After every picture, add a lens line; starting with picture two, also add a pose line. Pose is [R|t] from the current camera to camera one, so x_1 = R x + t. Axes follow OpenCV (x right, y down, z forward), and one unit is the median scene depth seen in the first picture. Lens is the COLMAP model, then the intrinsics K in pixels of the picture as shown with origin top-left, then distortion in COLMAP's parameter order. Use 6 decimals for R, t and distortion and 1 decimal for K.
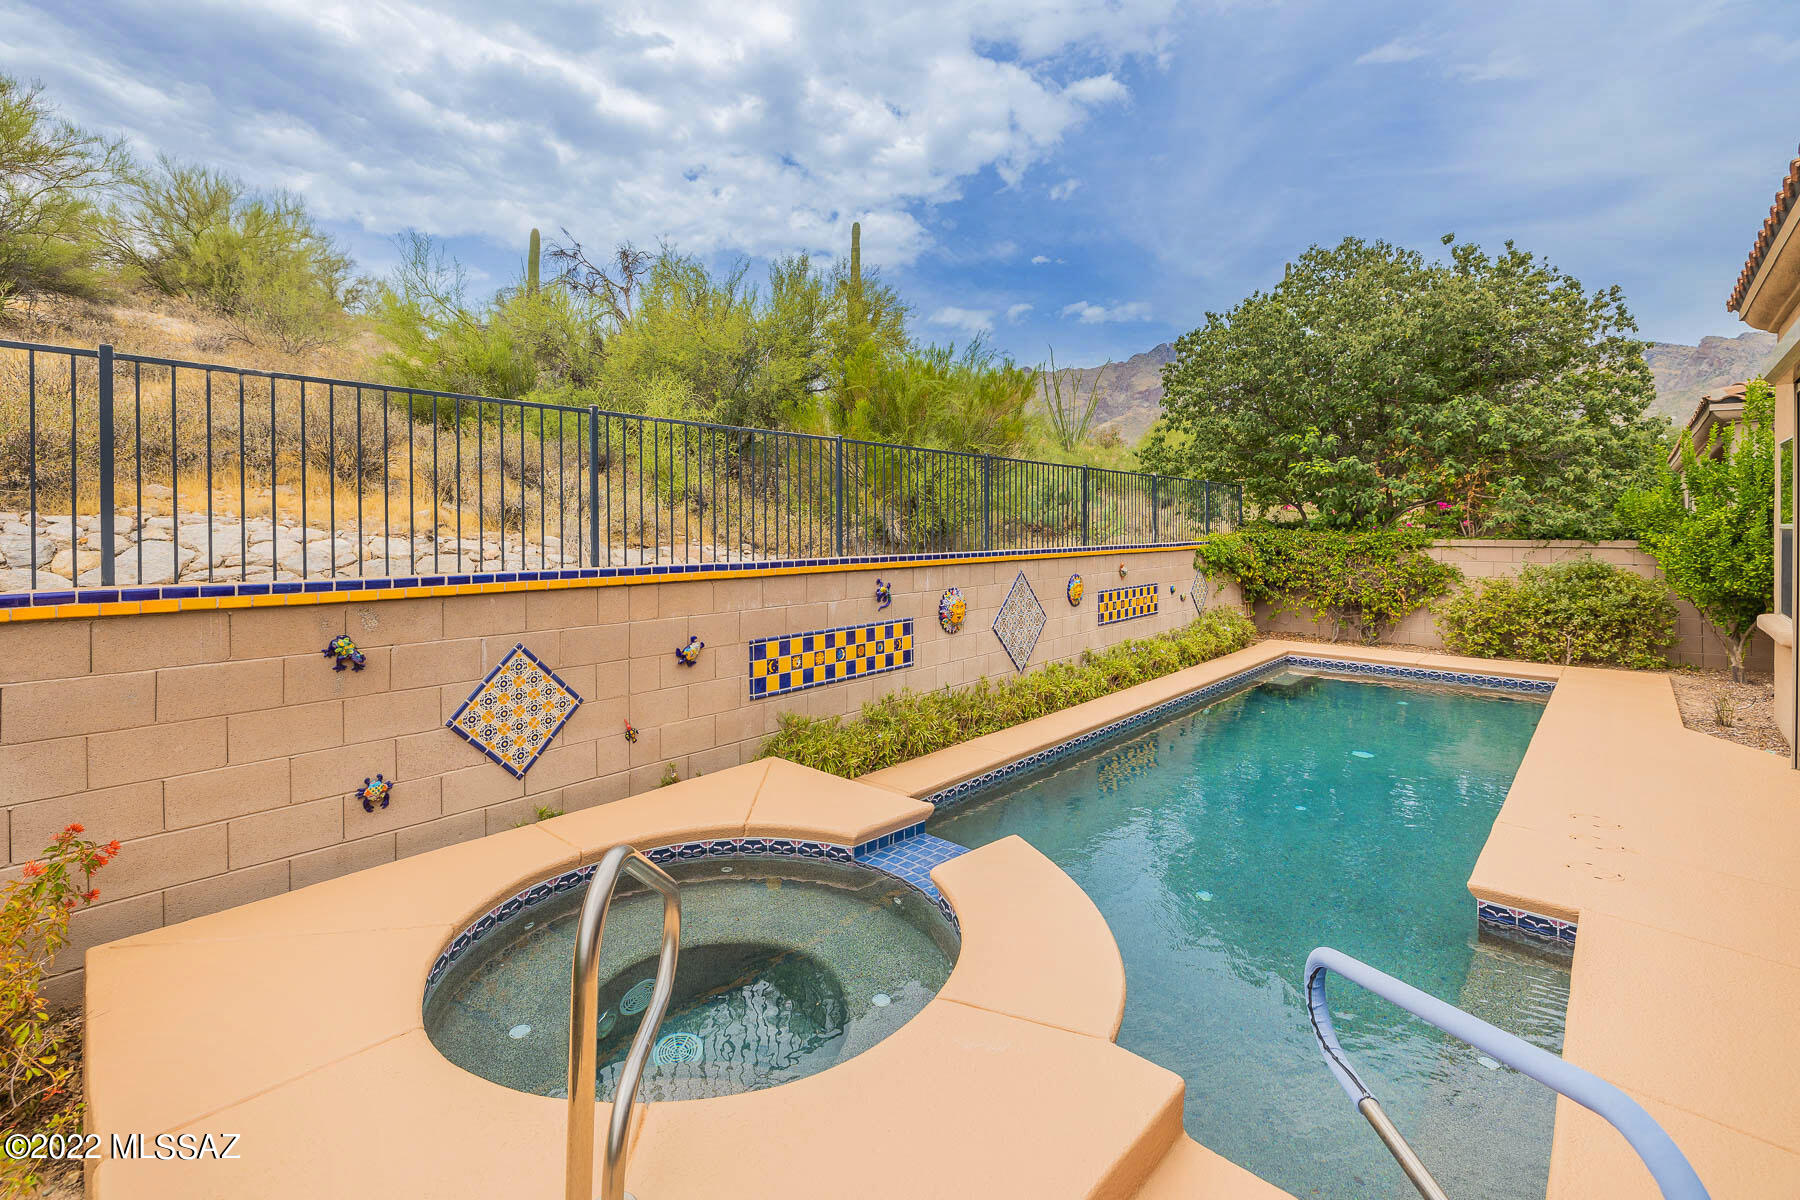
lens RADIAL K [[774.1, 0, 884.9], [0, 774.1, 533.1], [0, 0, 1]] dist [-0.001903, -0.000405]
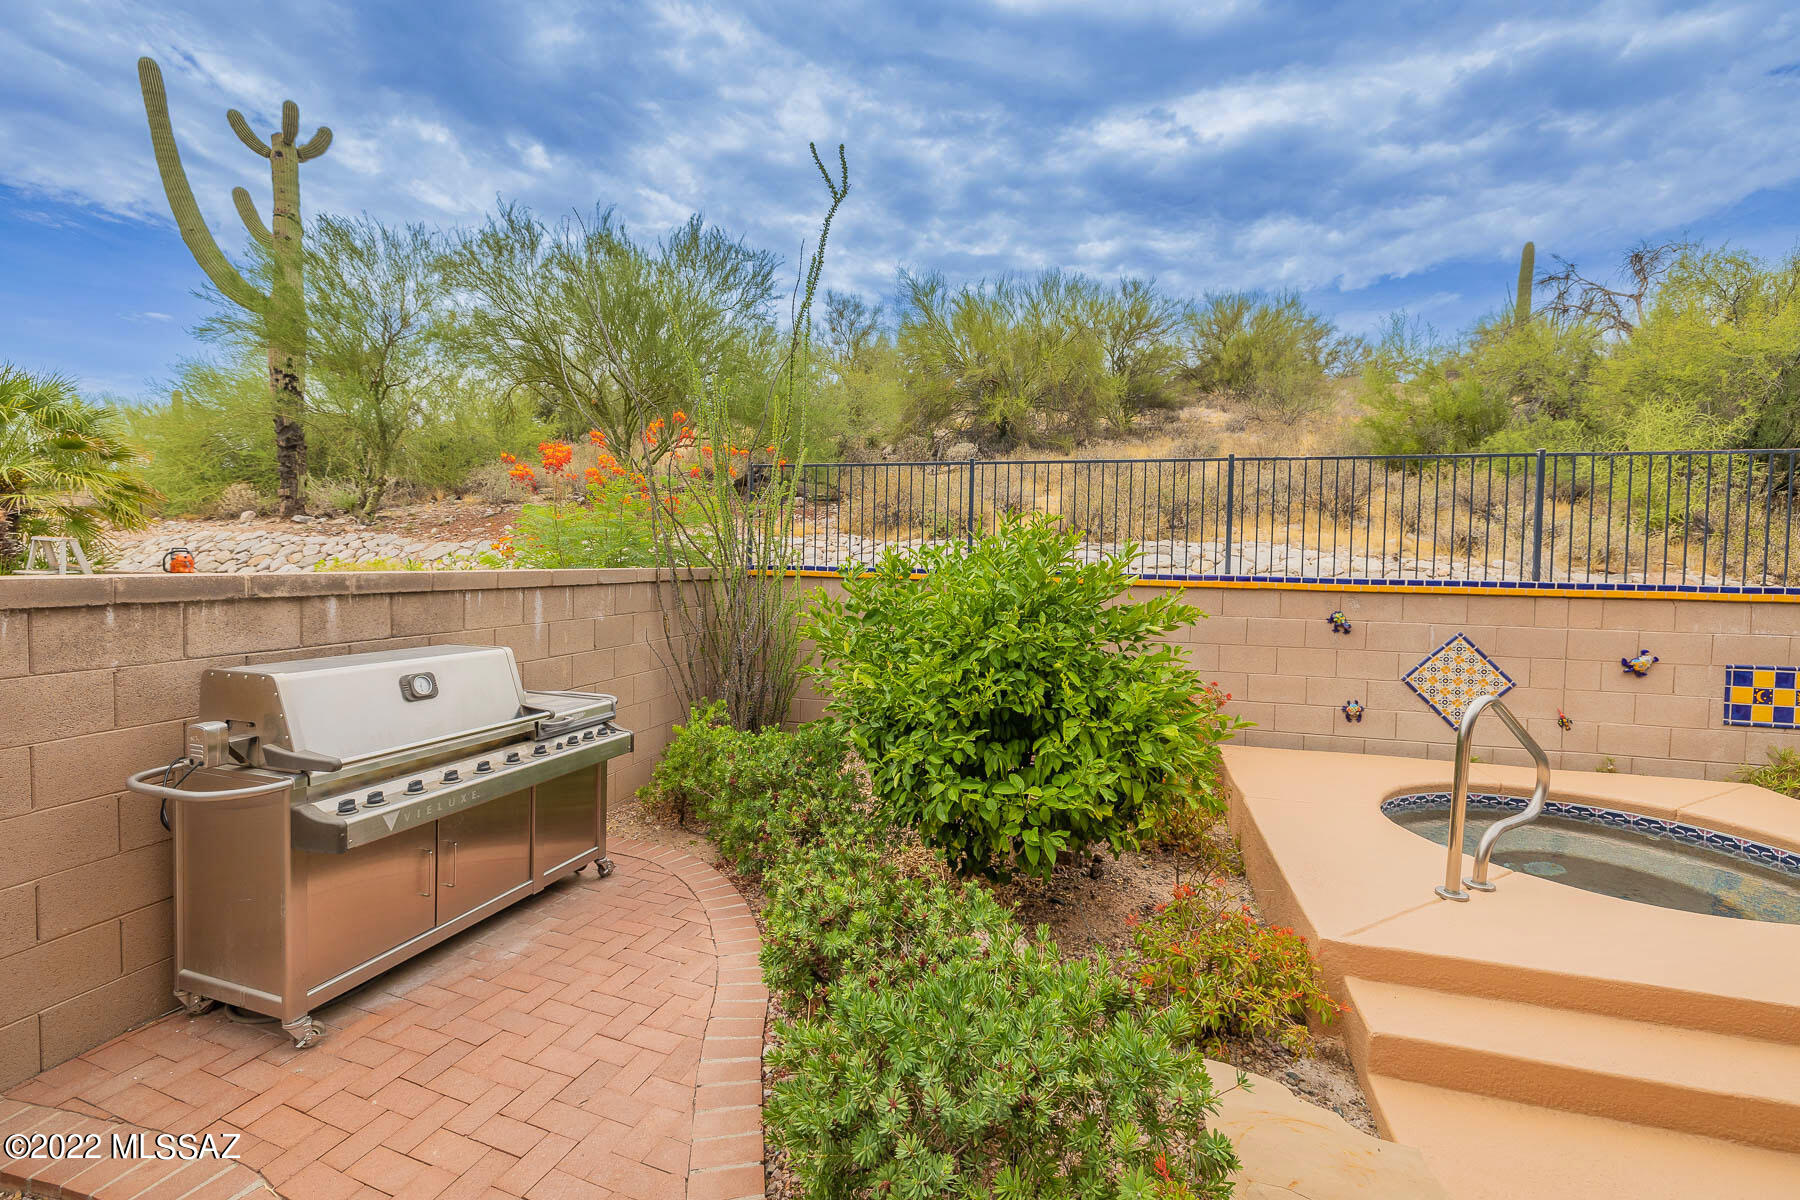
lens RADIAL K [[751.5, 0, 881.2], [0, 751.5, 583.5], [0, 0, 1]] dist [-0.000434, -0.000250]
pose [[0.425872, 0.039442, -0.903923, 0.237800], [-0.025701, 0.999174, 0.031490, 0.033384], [0.904418, 0.009821, 0.426533, -0.407444]]
